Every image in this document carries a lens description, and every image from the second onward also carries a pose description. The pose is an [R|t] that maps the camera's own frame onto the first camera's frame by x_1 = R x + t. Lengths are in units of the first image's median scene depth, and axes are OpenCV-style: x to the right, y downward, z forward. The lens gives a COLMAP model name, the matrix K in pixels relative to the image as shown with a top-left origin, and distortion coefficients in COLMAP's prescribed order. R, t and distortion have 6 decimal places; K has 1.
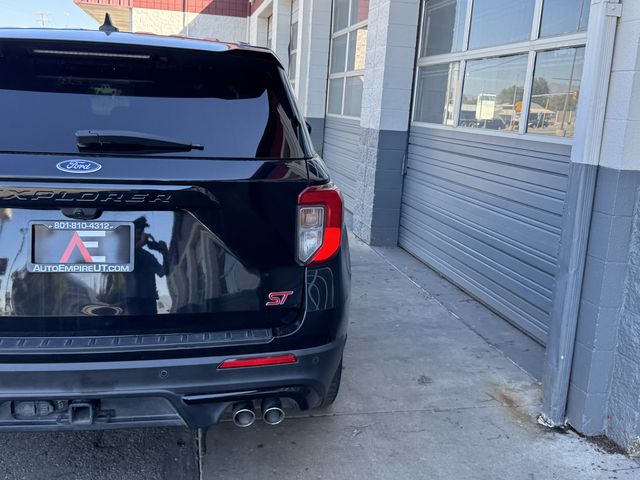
lens RADIAL K [[712.9, 0, 324.2], [0, 712.9, 238.3], [0, 0, 1]] dist [0.218485, -0.545449]
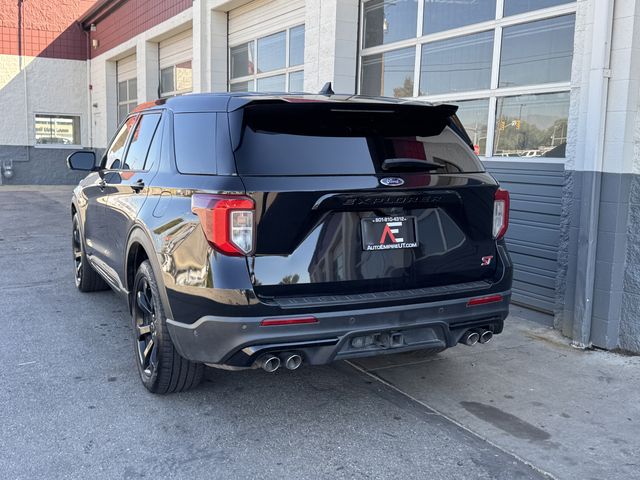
lens RADIAL K [[711.6, 0, 315.3], [0, 711.6, 236.6], [0, 0, 1]] dist [0.226799, -0.517154]
pose [[0.958418, -0.069439, 0.276790, -0.755682], [0.083648, 0.995698, -0.039849, 0.055830], [-0.272832, 0.061345, 0.960104, -0.363900]]
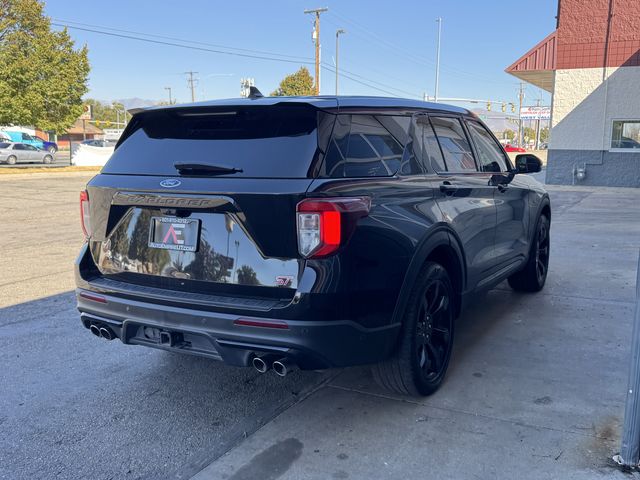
lens RADIAL K [[628.3, 0, 309.1], [0, 628.3, 230.0], [0, 0, 1]] dist [0.133178, -0.231466]
pose [[0.769486, 0.038517, -0.637501, 0.642164], [-0.083454, 0.995685, -0.040574, 0.029032], [0.633188, 0.084423, 0.769380, 0.097318]]
